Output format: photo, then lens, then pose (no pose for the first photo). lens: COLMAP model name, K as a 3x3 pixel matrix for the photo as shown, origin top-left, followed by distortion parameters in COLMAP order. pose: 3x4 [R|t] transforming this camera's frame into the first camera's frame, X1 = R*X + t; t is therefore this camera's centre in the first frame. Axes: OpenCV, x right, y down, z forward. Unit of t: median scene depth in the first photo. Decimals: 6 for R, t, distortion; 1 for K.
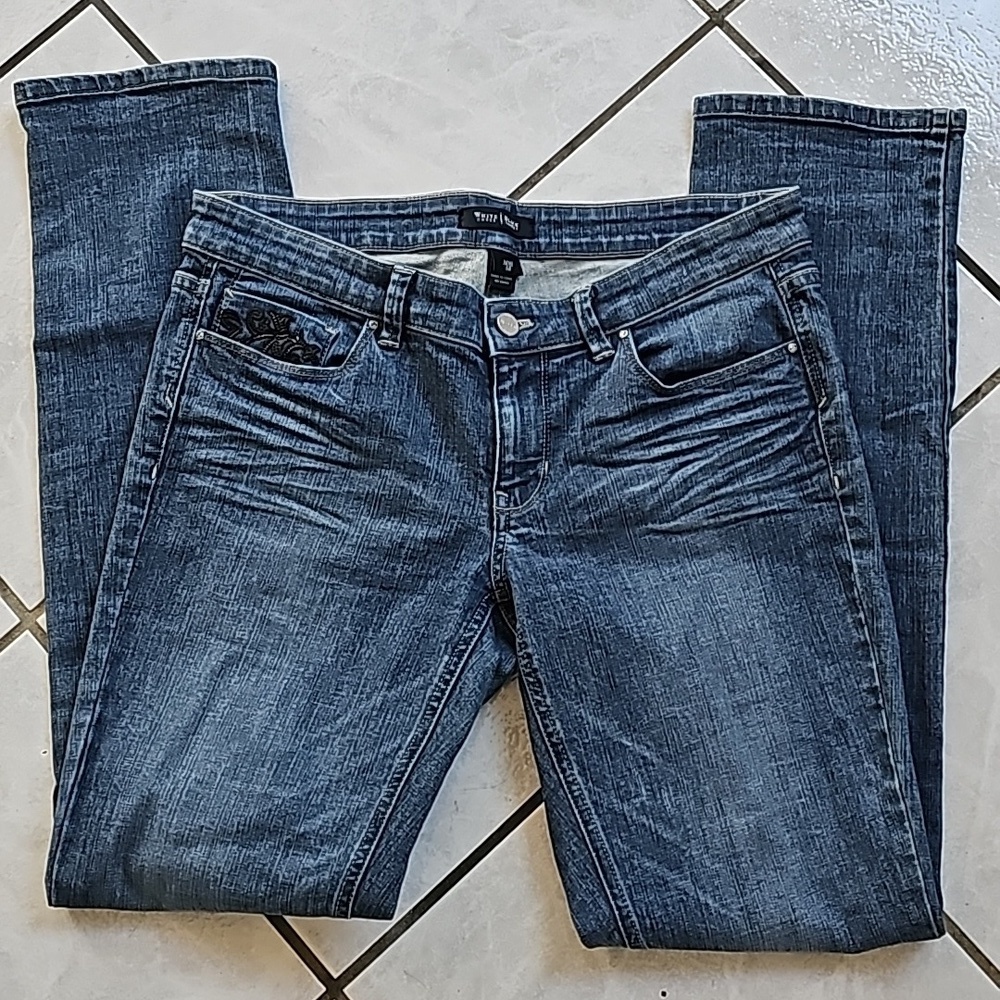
lens RADIAL K [[1365.4, 0, 507.2], [0, 1365.4, 504.3], [0, 0, 1]] dist [-0.001056, 0.000000]
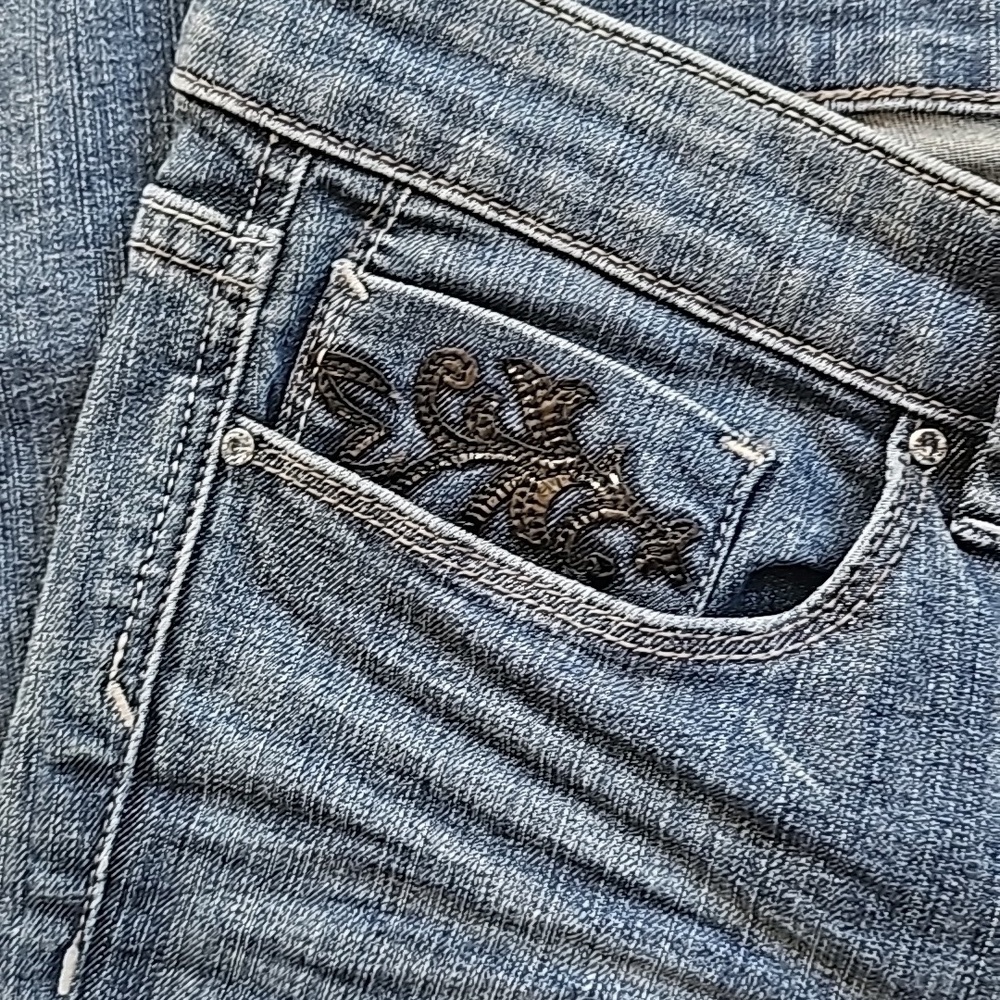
lens RADIAL K [[1365.4, 0, 490.8], [0, 1365.4, 500.3], [0, 0, 1]] dist [-0.001056, 0.000000]
pose [[0.996851, 0.048051, -0.063077, -0.159668], [-0.035744, 0.982374, 0.183477, -0.163027], [0.070781, -0.180645, 0.980998, 0.743993]]
